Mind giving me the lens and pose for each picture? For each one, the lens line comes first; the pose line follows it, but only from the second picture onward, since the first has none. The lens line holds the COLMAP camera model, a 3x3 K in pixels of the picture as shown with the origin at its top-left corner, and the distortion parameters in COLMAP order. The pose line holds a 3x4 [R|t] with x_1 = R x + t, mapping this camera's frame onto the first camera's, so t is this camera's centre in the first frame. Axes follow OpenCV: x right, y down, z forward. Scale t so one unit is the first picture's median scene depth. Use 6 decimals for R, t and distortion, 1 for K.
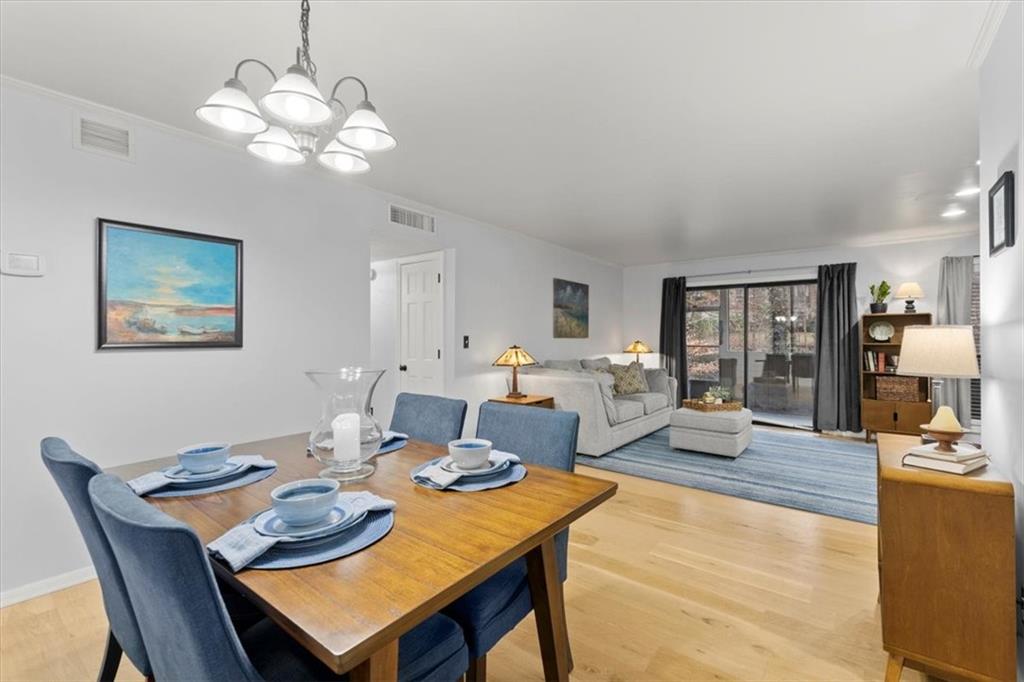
lens RADIAL K [[444.6, 0, 505.8], [0, 444.6, 333.8], [0, 0, 1]] dist [-0.000045, -0.000035]
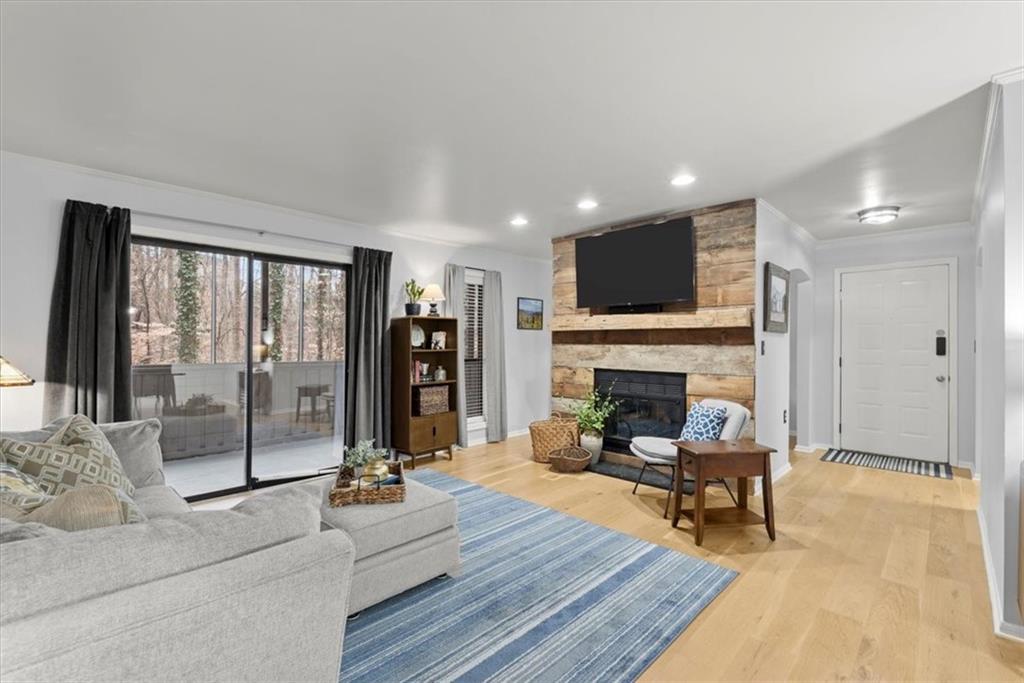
lens RADIAL K [[453.9, 0, 505.9], [0, 453.9, 338.0], [0, 0, 1]] dist [-0.003404, -0.000427]
pose [[0.106696, 0.008667, 0.994254, -0.020904], [-0.012875, 0.999890, -0.007335, 0.002280], [-0.994208, -0.012019, 0.106796, 0.724011]]
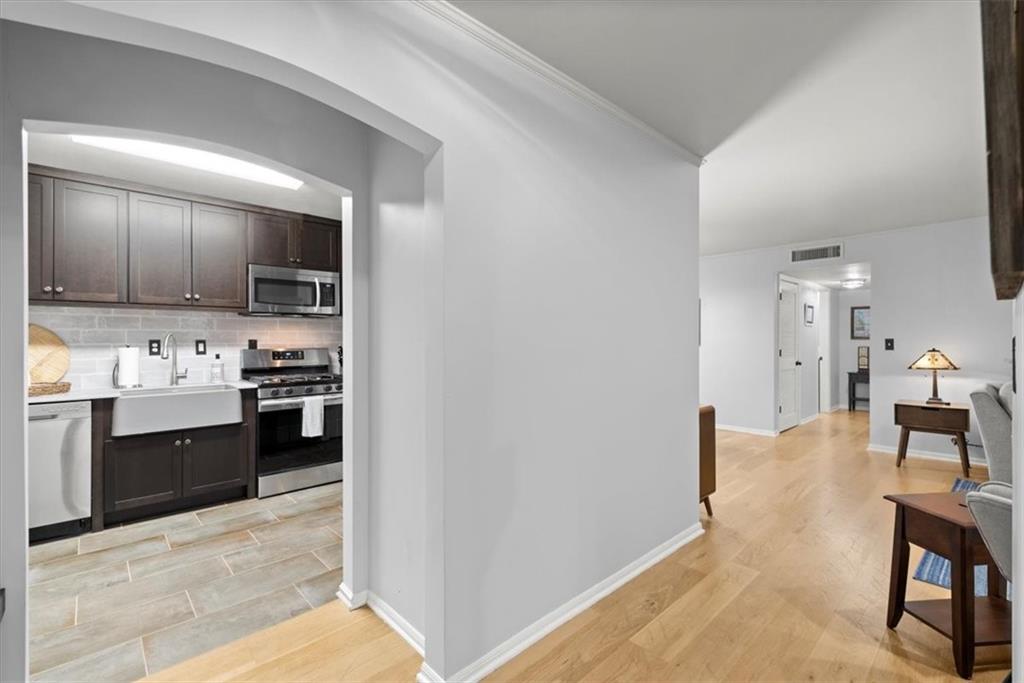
lens RADIAL K [[453.1, 0, 506.0], [0, 453.1, 339.9], [0, 0, 1]] dist [0.018788, -0.000523]
pose [[-0.163260, 0.004213, -0.986574, 0.986940], [0.015134, 0.999884, 0.001765, -0.007089], [0.986467, -0.014642, -0.163305, 0.213828]]
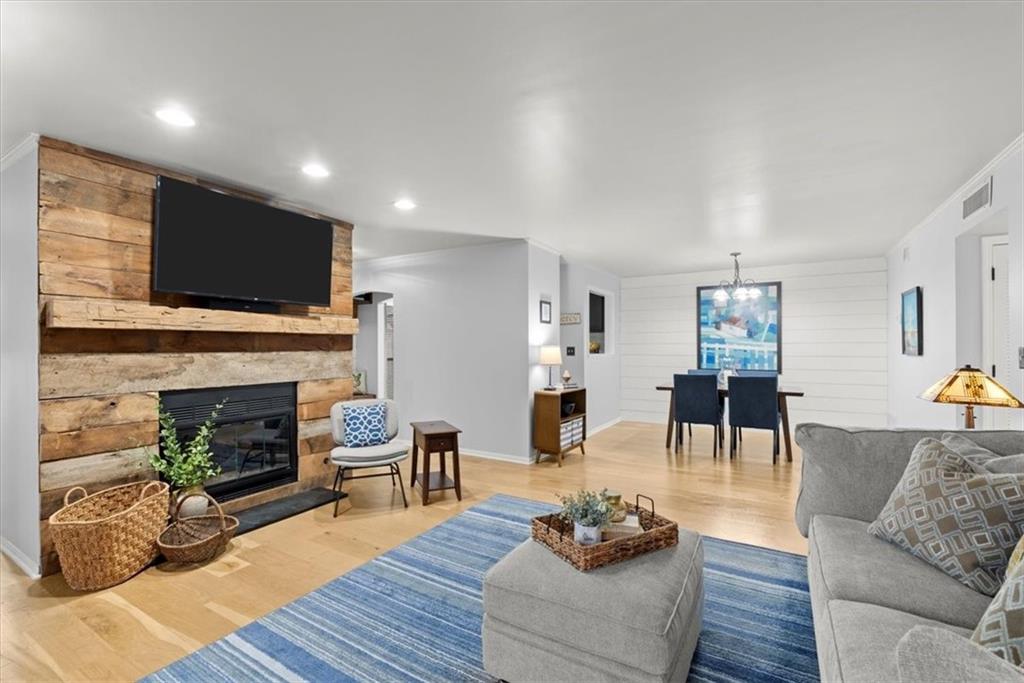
lens RADIAL K [[453.1, 0, 506.0], [0, 453.1, 339.9], [0, 0, 1]] dist [0.018788, -0.000523]
pose [[-0.991762, 0.000791, -0.128088, 0.544244], [0.004197, 0.999645, -0.026319, 0.006821], [0.128022, -0.026640, -0.991414, 1.263418]]
